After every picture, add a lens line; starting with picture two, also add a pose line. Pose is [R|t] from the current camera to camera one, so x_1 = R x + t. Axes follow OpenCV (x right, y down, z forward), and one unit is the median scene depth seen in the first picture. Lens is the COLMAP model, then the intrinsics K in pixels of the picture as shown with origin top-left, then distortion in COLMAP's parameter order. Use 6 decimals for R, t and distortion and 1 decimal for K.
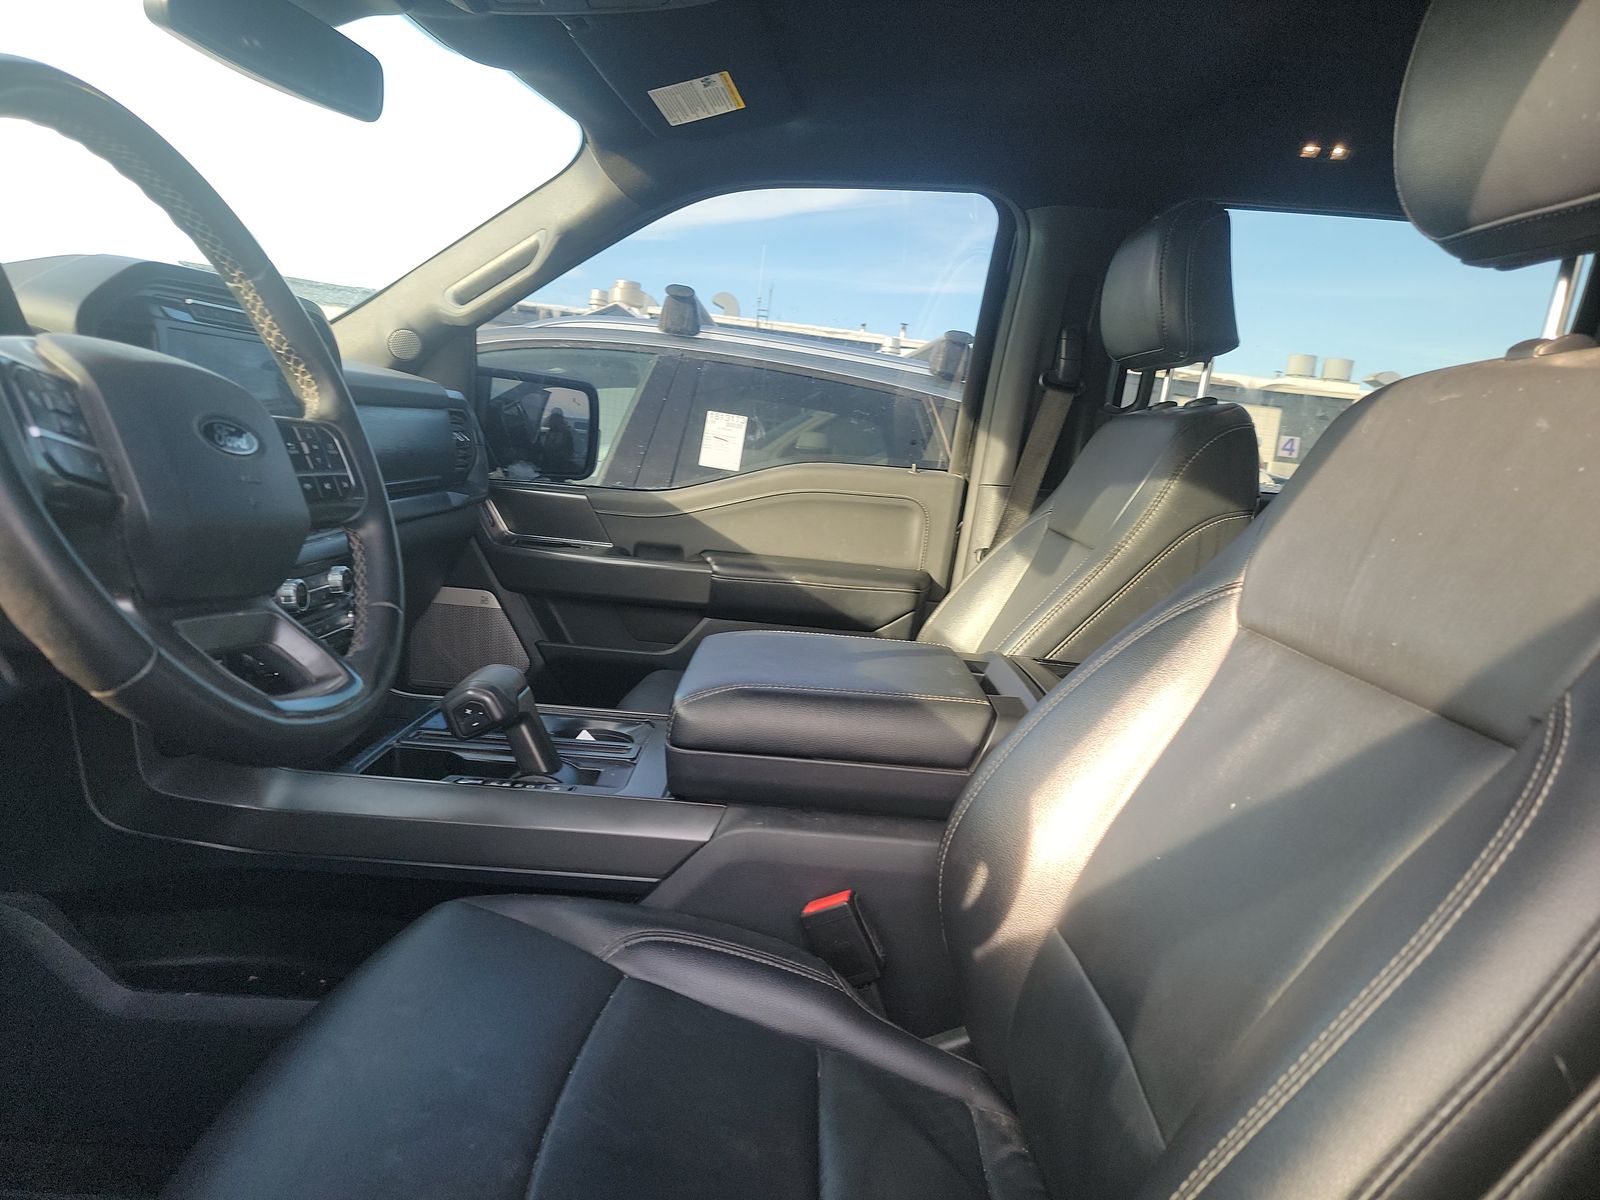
lens RADIAL K [[1161.1, 0, 806.9], [0, 1161.1, 609.0], [0, 0, 1]] dist [0.093816, -0.094694]
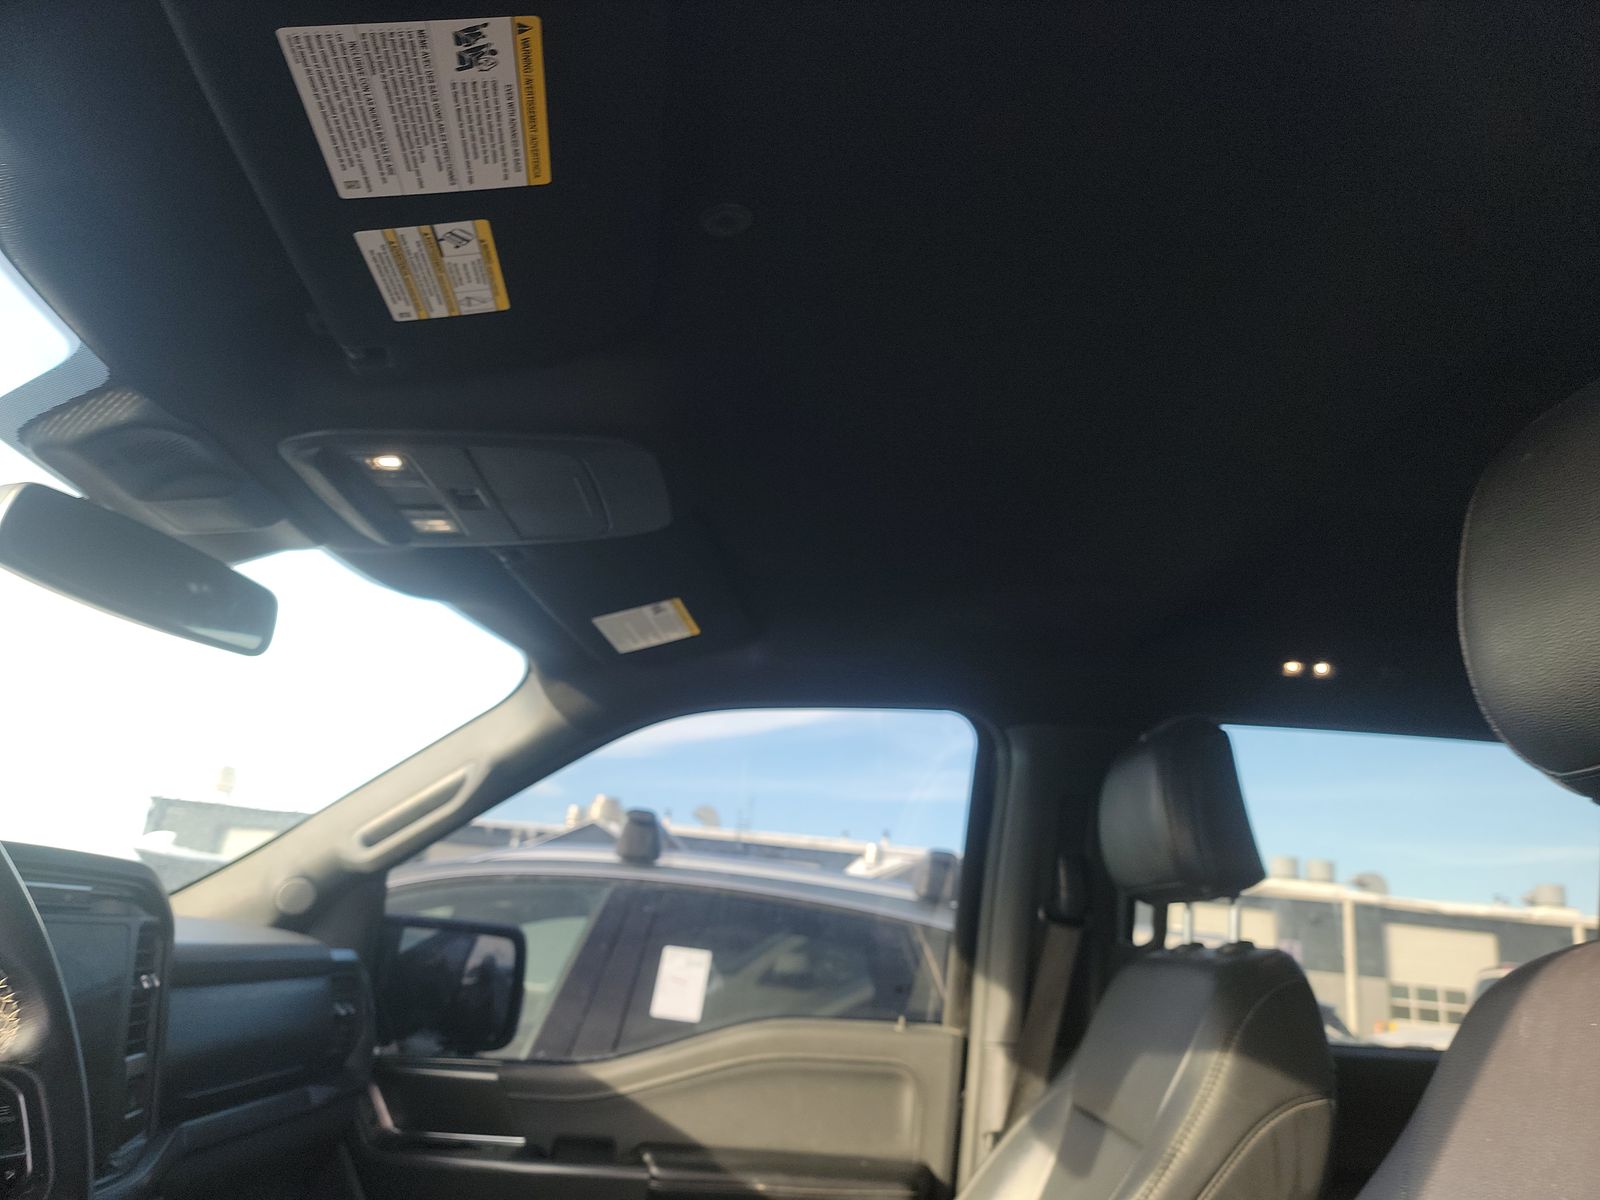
lens RADIAL K [[1160.6, 0, 816.2], [0, 1160.6, 598.6], [0, 0, 1]] dist [0.100383, -0.094908]
pose [[0.999564, -0.016865, 0.024247, 0.016500], [0.025518, 0.906476, -0.421486, -0.045556], [-0.014871, 0.421921, 0.906511, 0.116515]]
